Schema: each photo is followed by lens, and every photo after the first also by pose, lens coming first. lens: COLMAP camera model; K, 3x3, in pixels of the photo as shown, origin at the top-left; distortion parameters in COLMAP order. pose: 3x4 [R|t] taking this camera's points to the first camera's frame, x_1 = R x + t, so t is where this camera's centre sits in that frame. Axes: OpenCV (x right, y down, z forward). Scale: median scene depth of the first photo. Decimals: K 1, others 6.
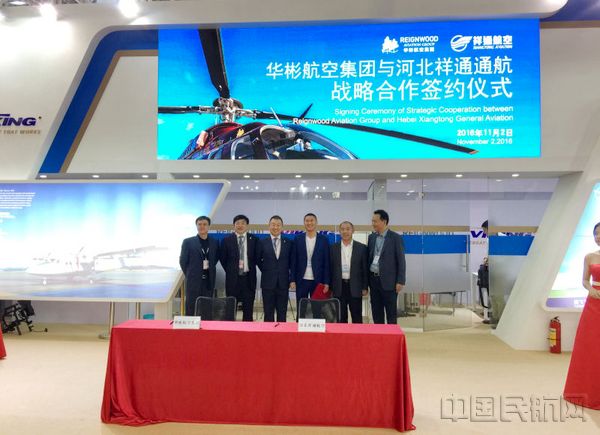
lens RADIAL K [[524.9, 0, 299.1], [0, 524.9, 219.3], [0, 0, 1]] dist [0.054252, -0.082254]
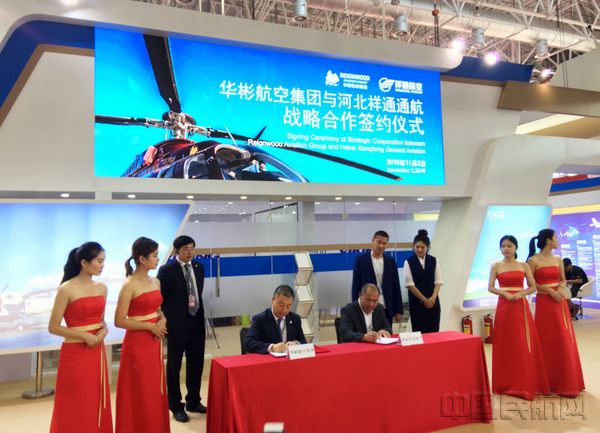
lens RADIAL K [[524.9, 0, 302.7], [0, 524.9, 214.7], [0, 0, 1]] dist [0.054252, -0.082254]
pose [[0.875436, -0.002380, 0.483327, -0.401077], [0.028333, 0.998521, -0.046402, -0.001931], [-0.482502, 0.054316, 0.874209, 0.096913]]
